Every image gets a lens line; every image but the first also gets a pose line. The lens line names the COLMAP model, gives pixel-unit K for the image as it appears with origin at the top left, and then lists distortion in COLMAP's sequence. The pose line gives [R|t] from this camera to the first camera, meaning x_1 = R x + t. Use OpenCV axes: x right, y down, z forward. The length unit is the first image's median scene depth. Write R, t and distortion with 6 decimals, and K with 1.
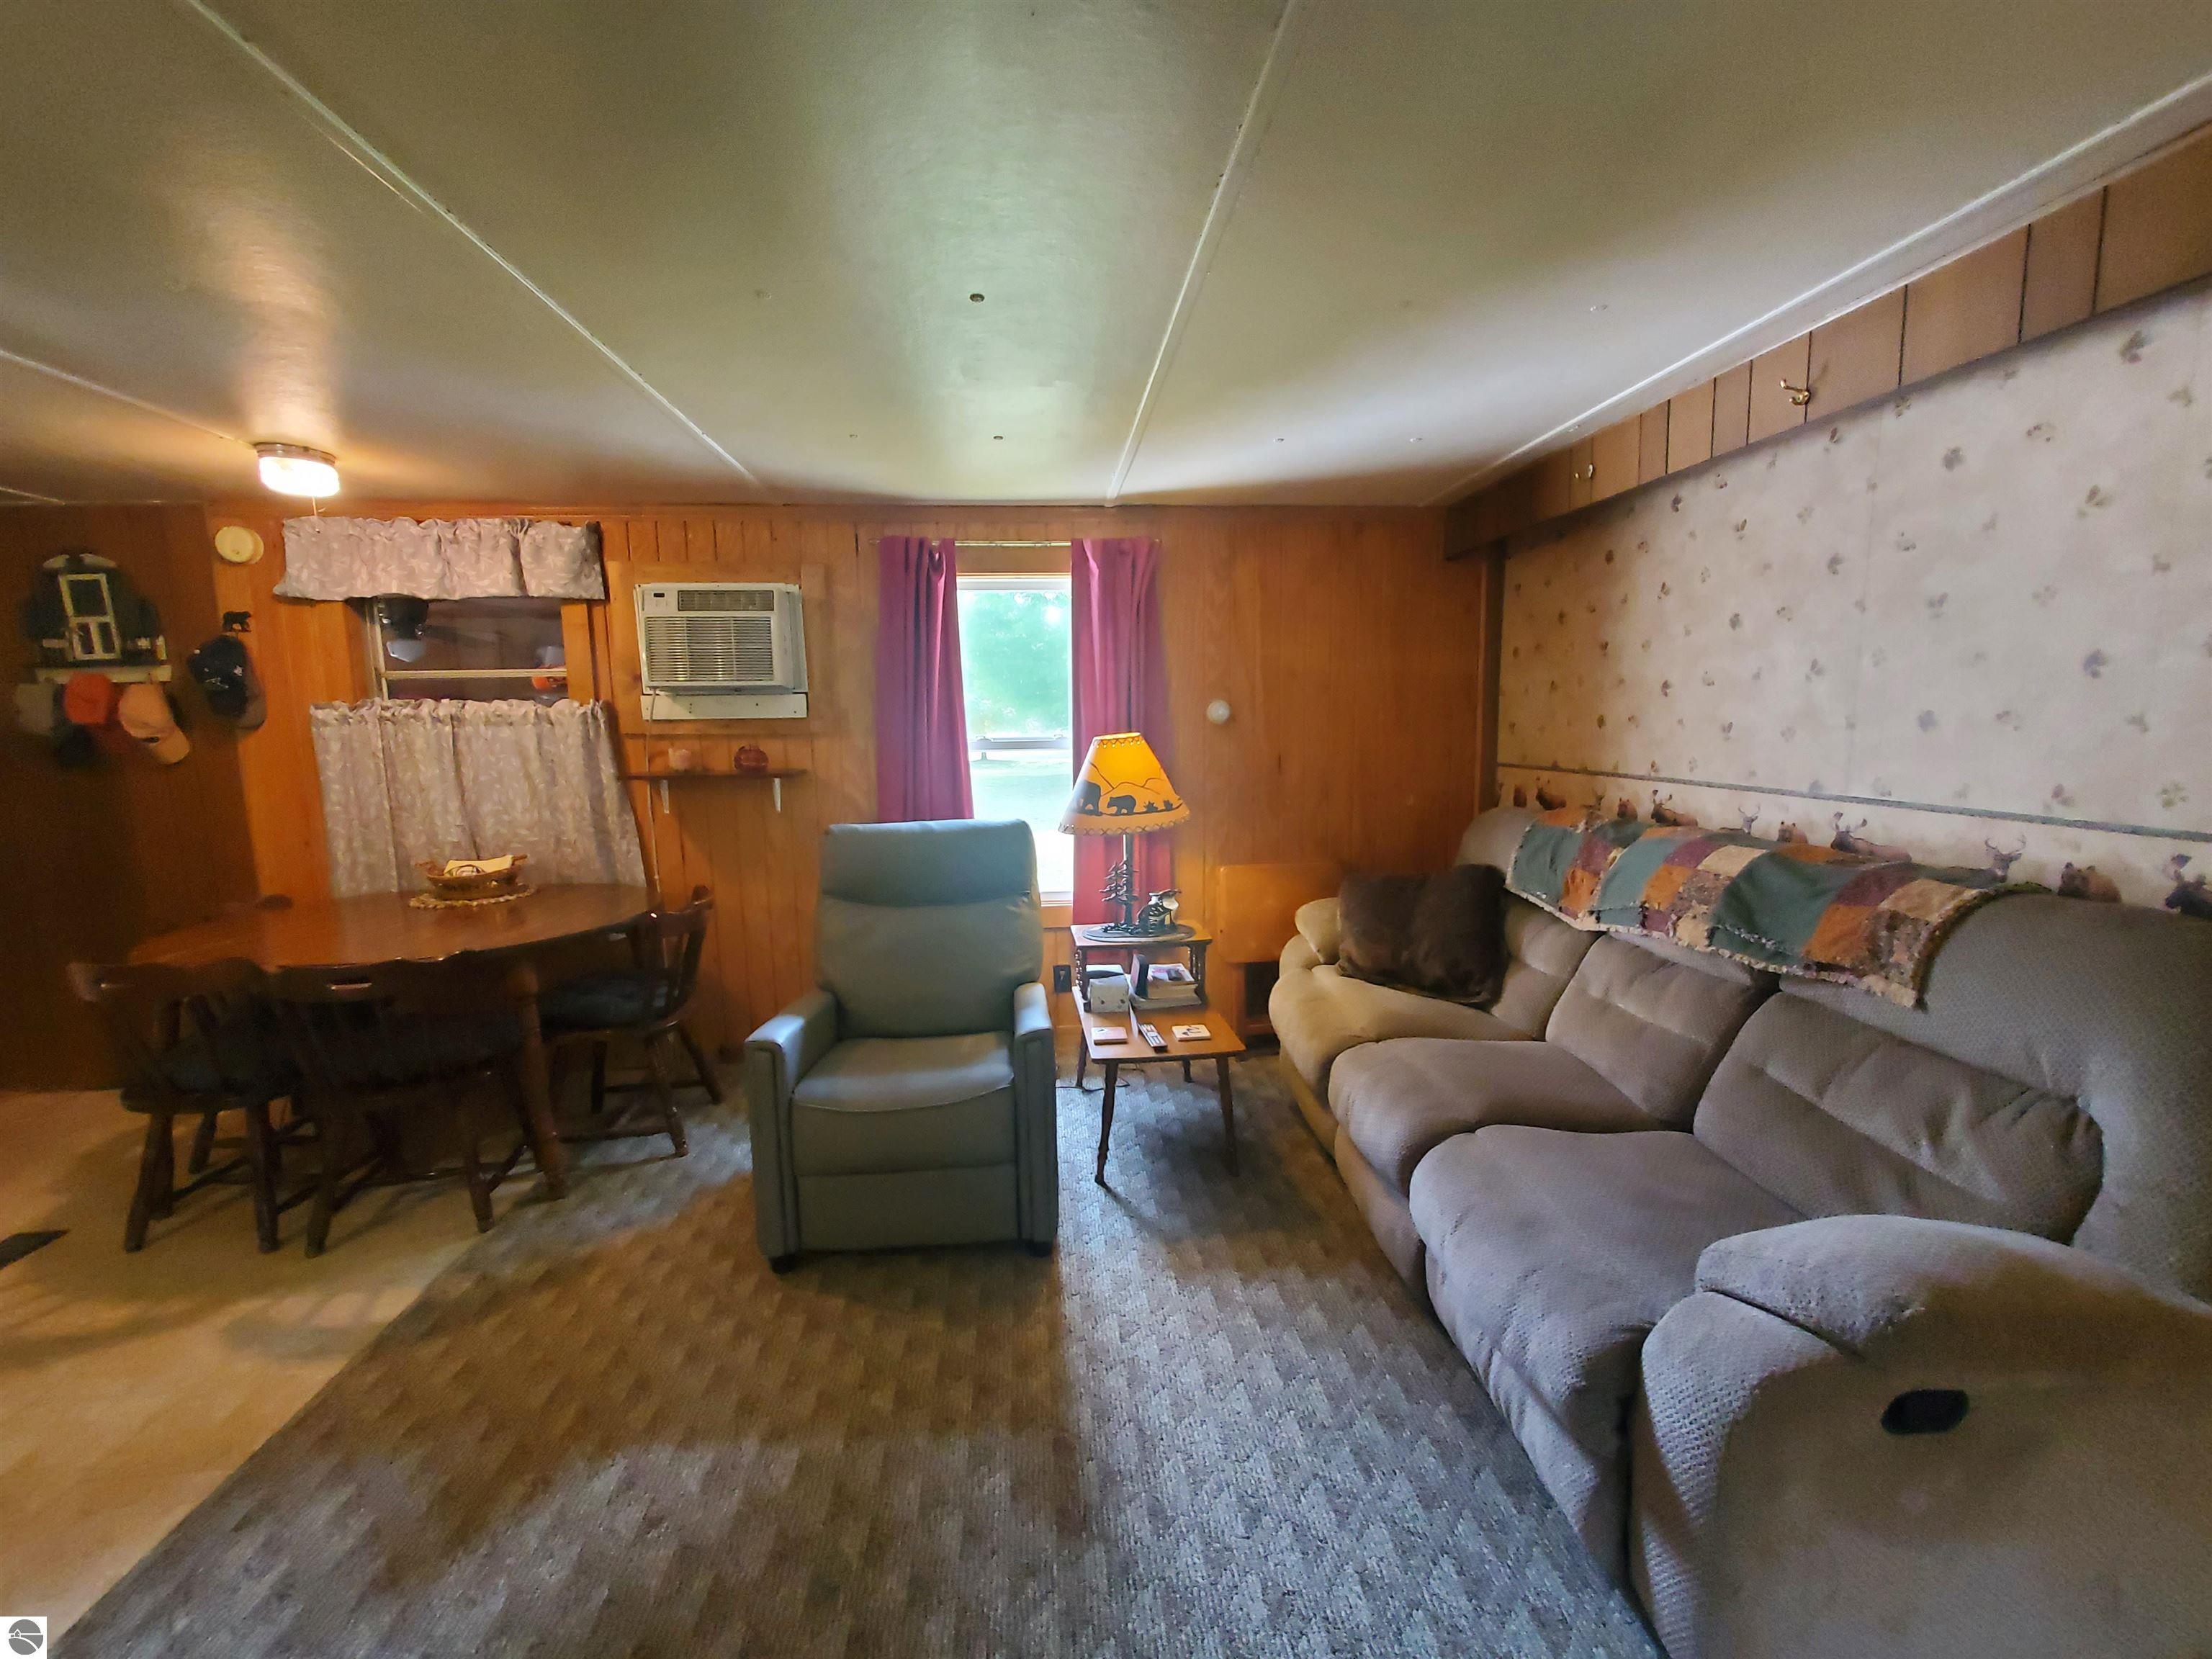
lens RADIAL K [[872.6, 0, 1097.9], [0, 872.6, 830.4], [0, 0, 1]] dist [-0.003669, -0.000316]
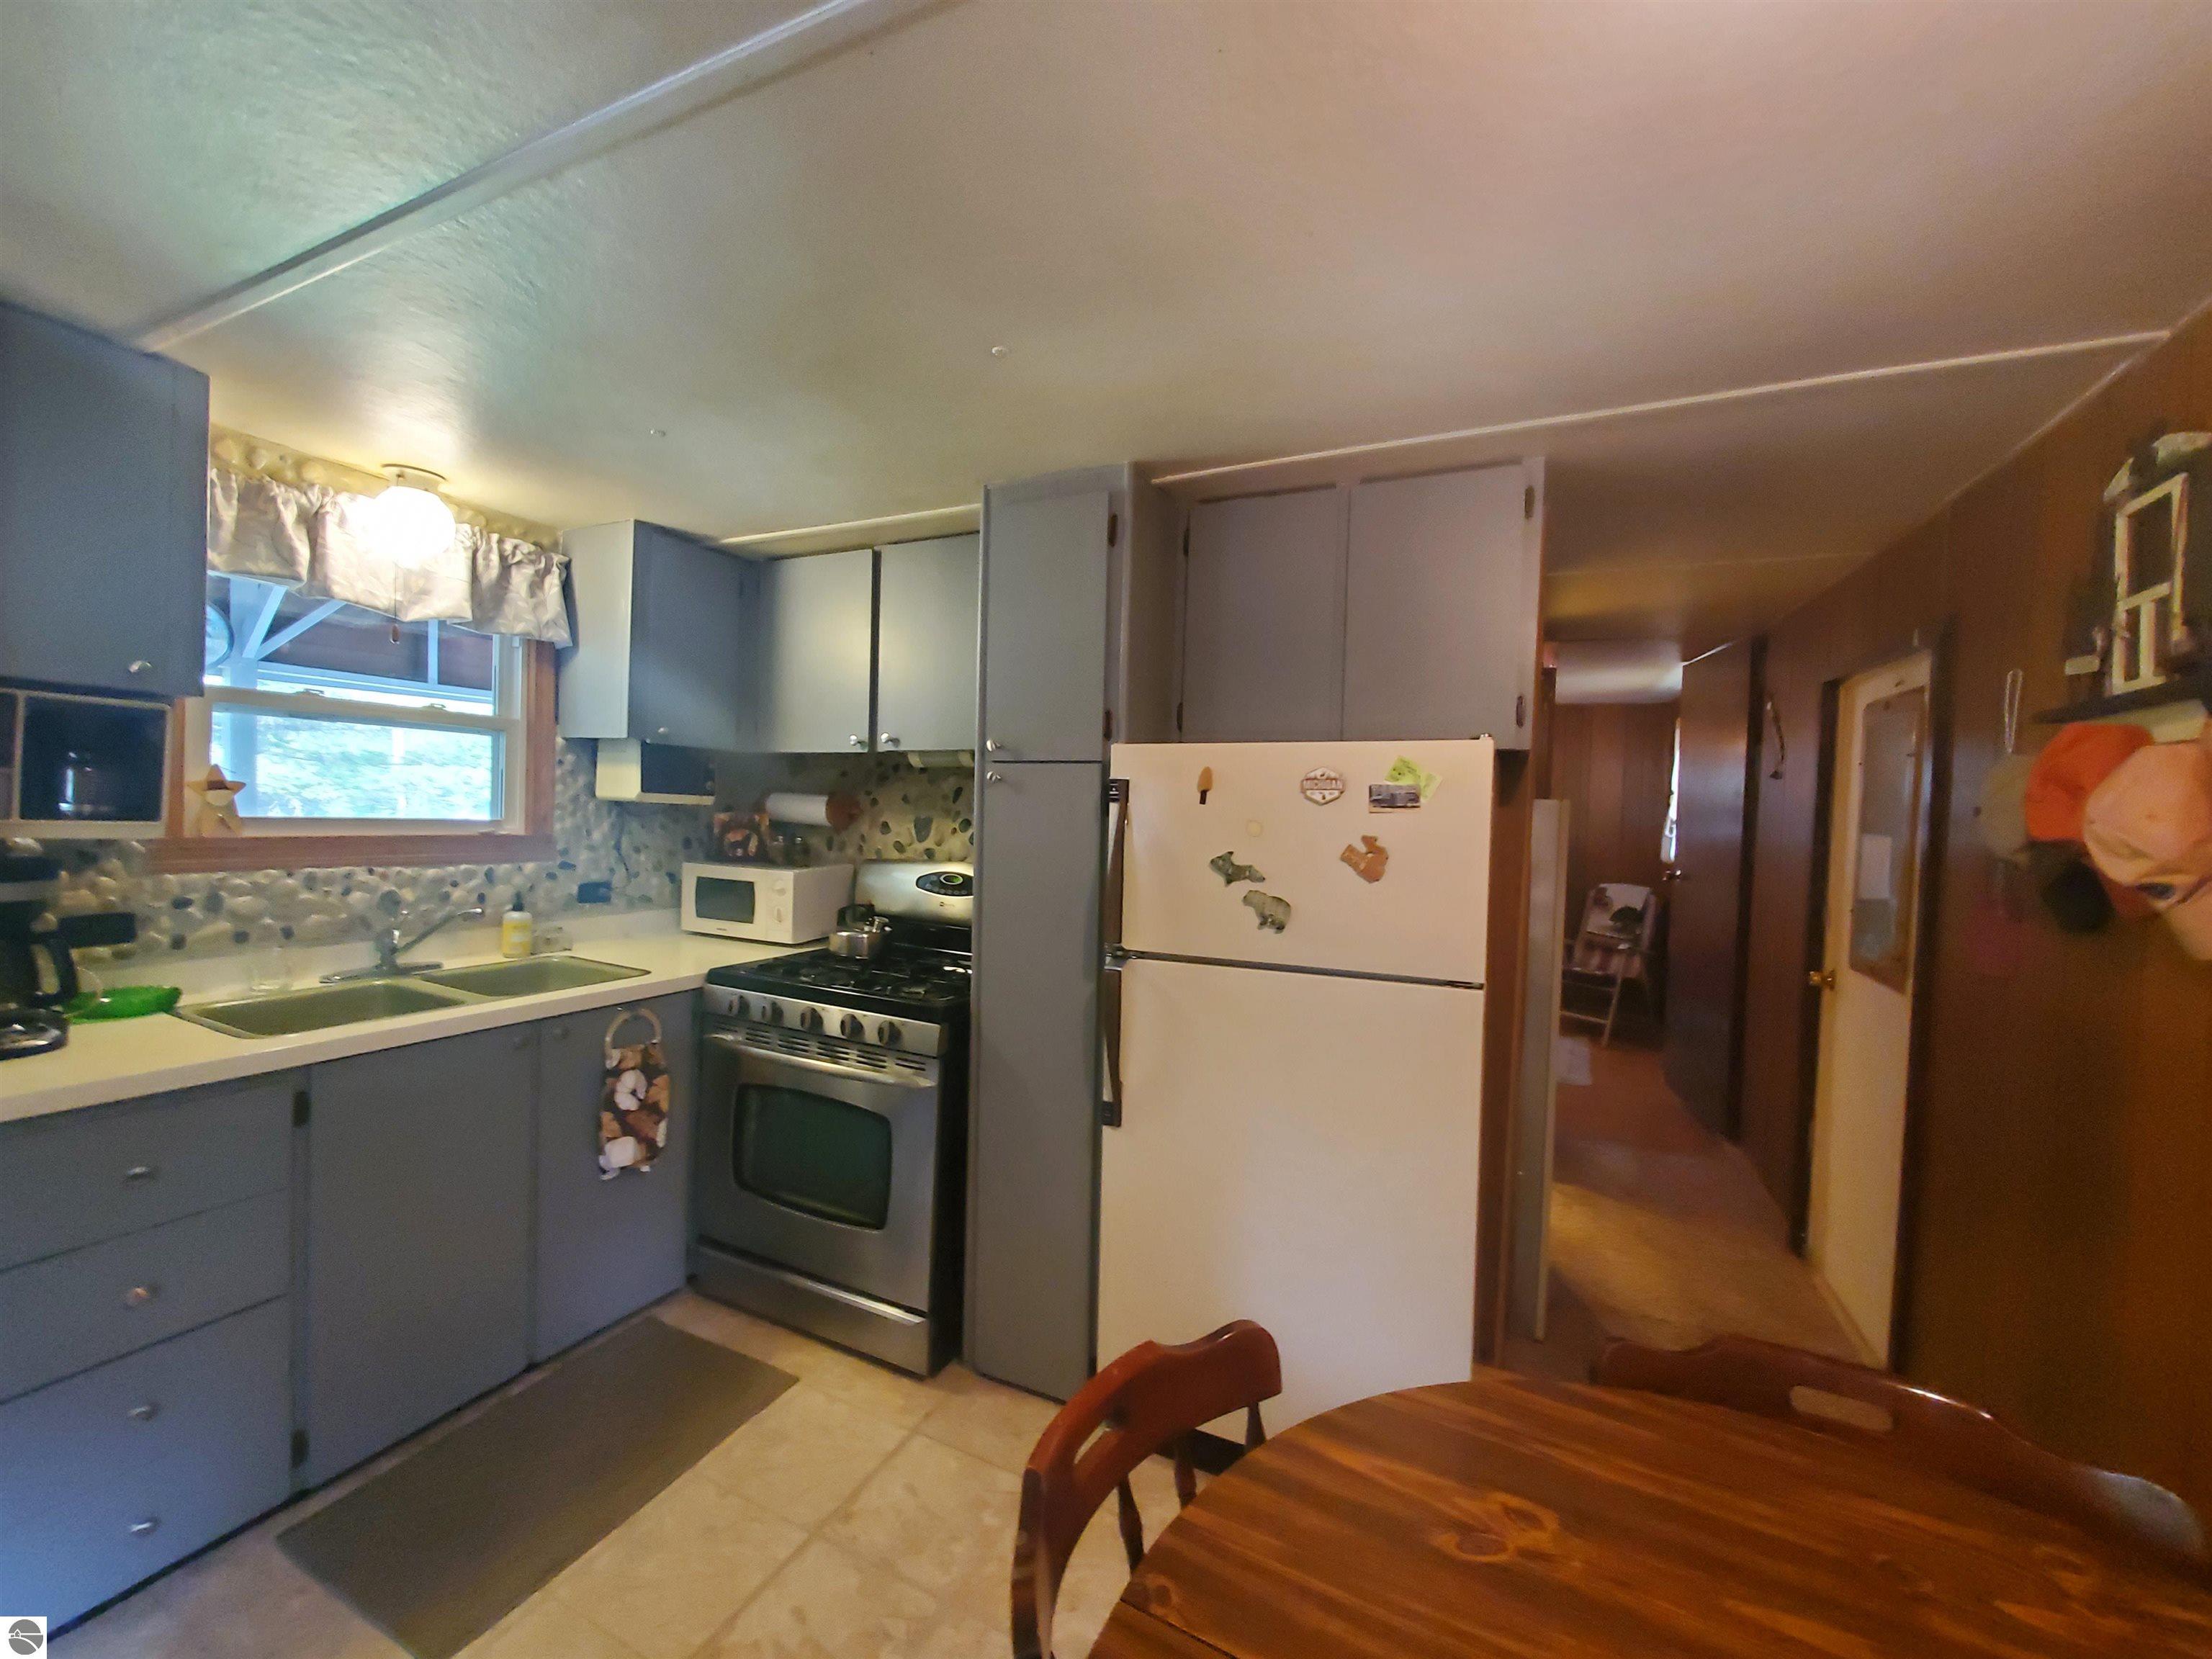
lens RADIAL K [[872.6, 0, 1102.1], [0, 872.6, 838.5], [0, 0, 1]] dist [-0.003669, -0.000316]
pose [[-0.516872, 0.032607, -0.855441, -0.522310], [-0.128936, 0.984910, 0.115448, -0.108018], [0.846297, 0.169969, -0.504868, 0.778541]]
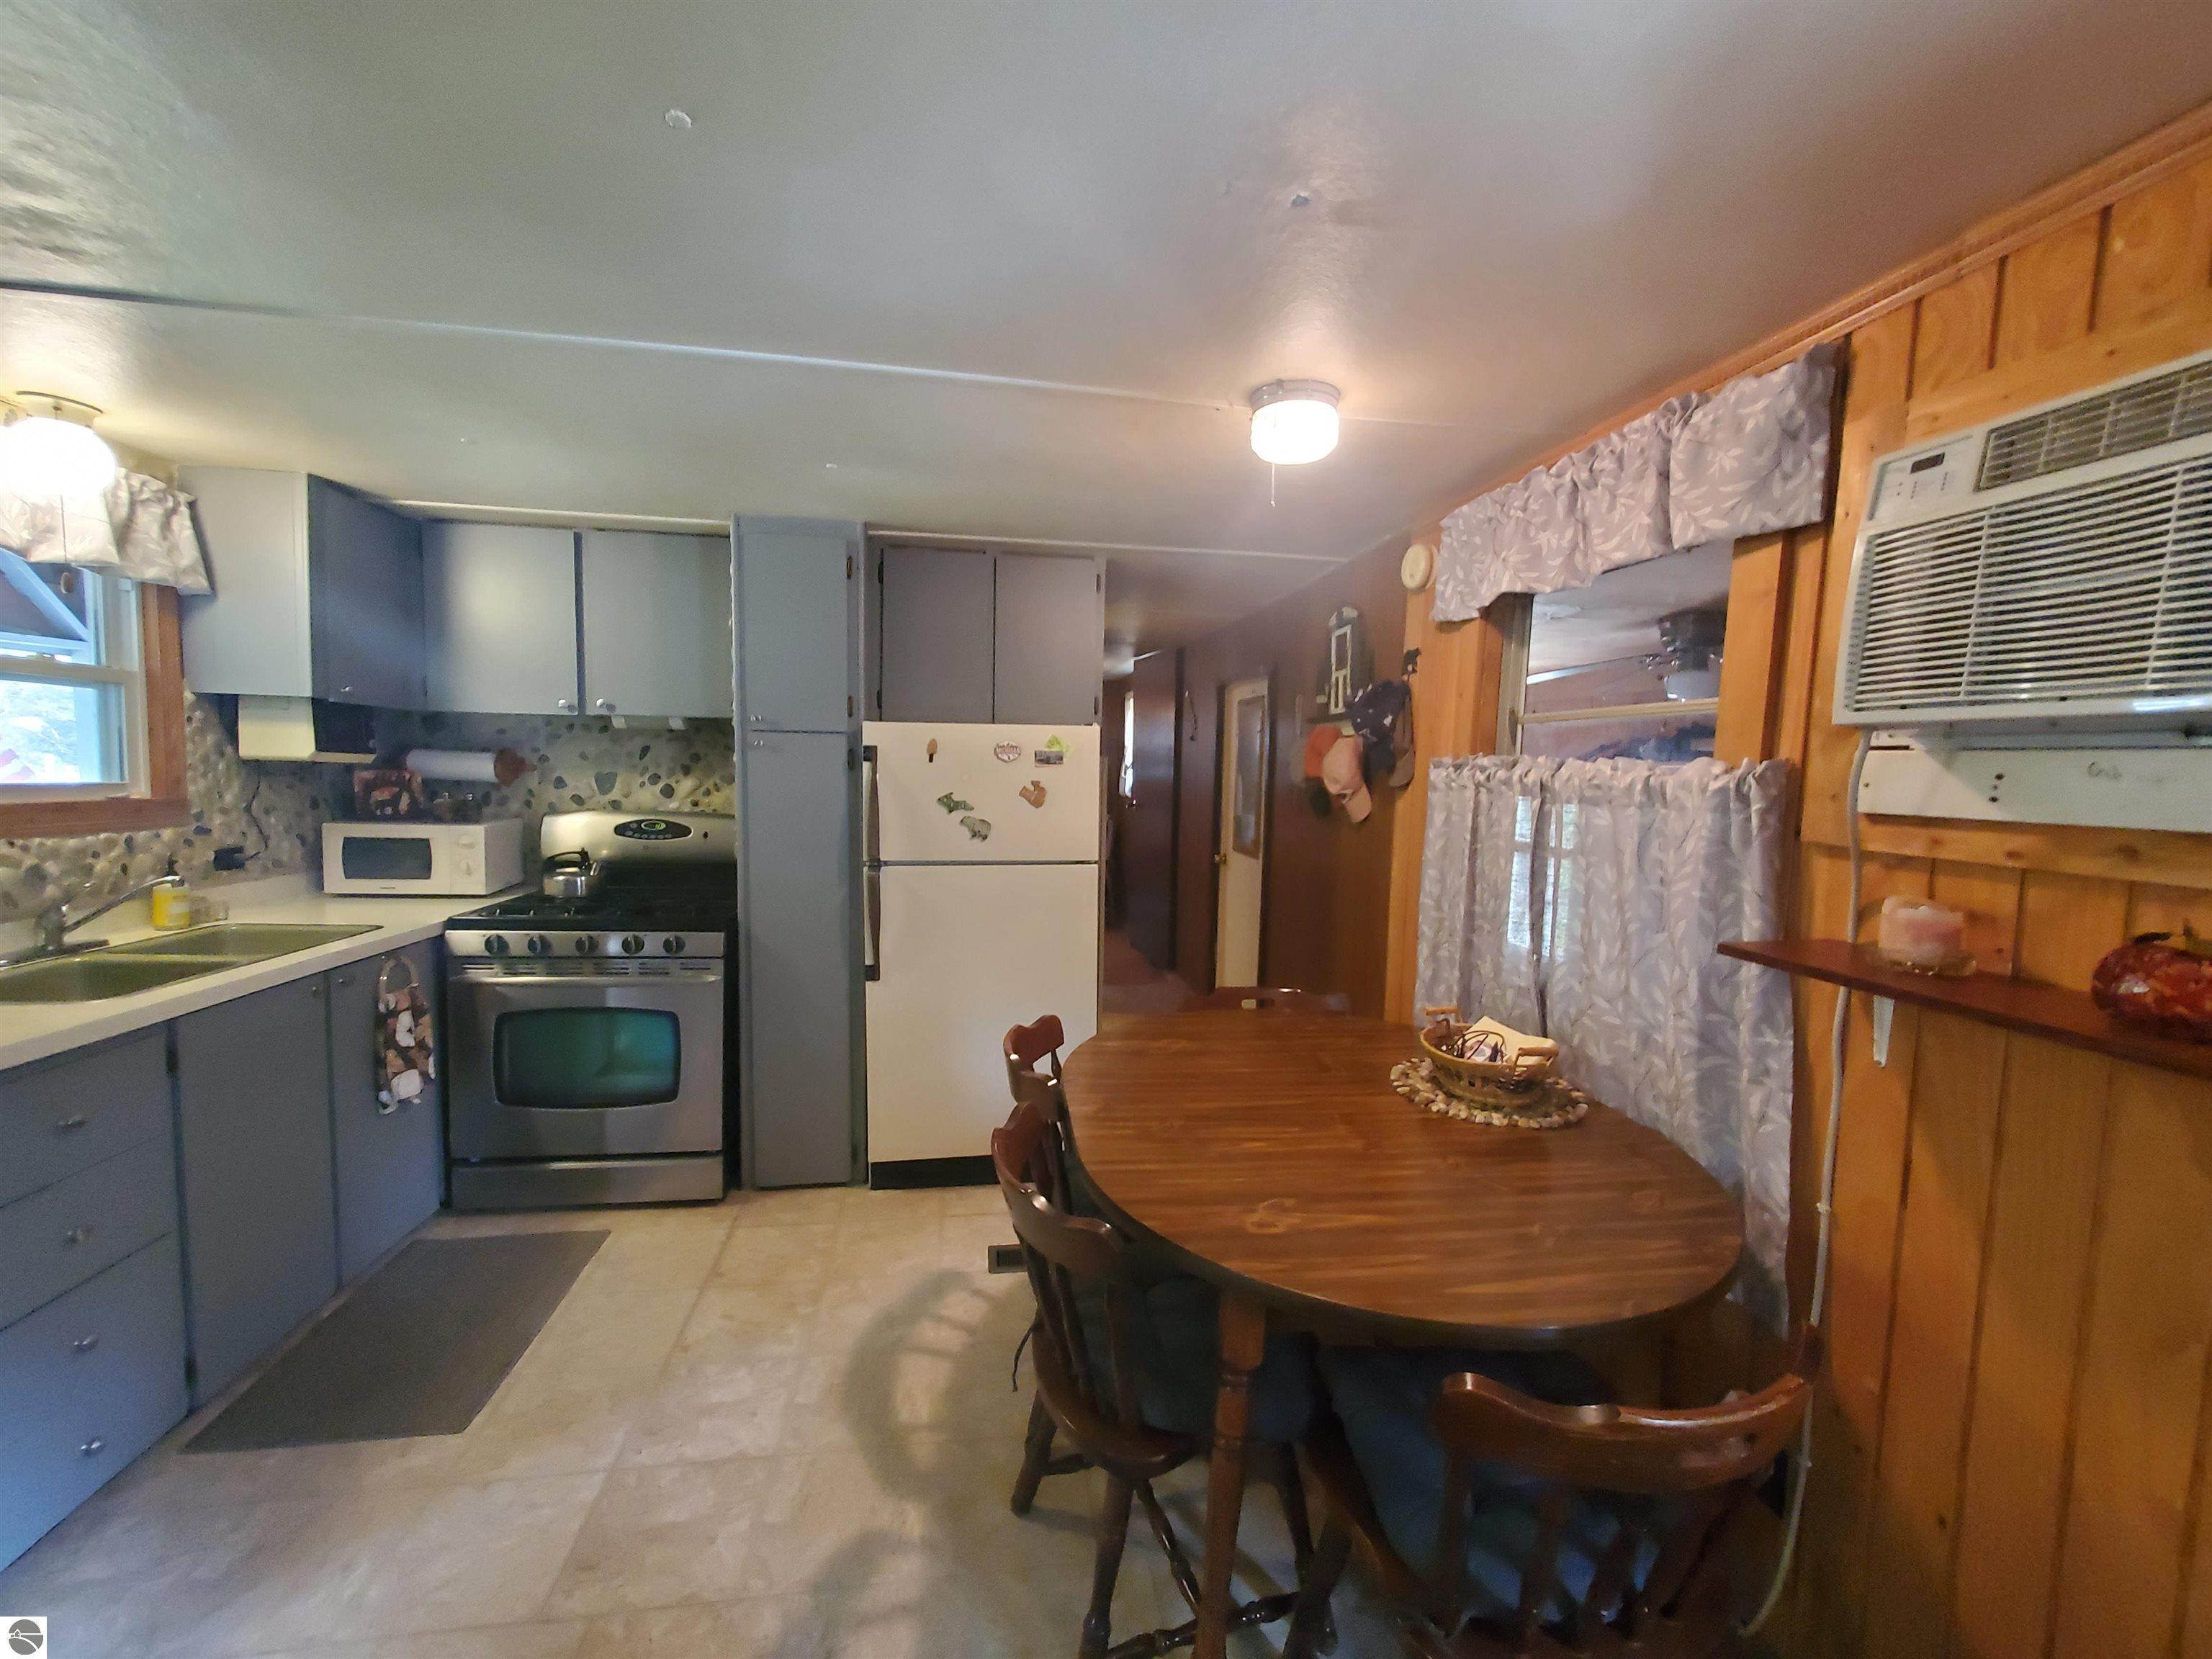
lens RADIAL K [[872.6, 0, 1109.3], [0, 872.6, 838.7], [0, 0, 1]] dist [-0.003669, -0.000316]
pose [[0.060361, 0.100748, -0.993079, -0.160965], [-0.149689, 0.984556, 0.090785, -0.104042], [0.986889, 0.143173, 0.074510, 0.669013]]
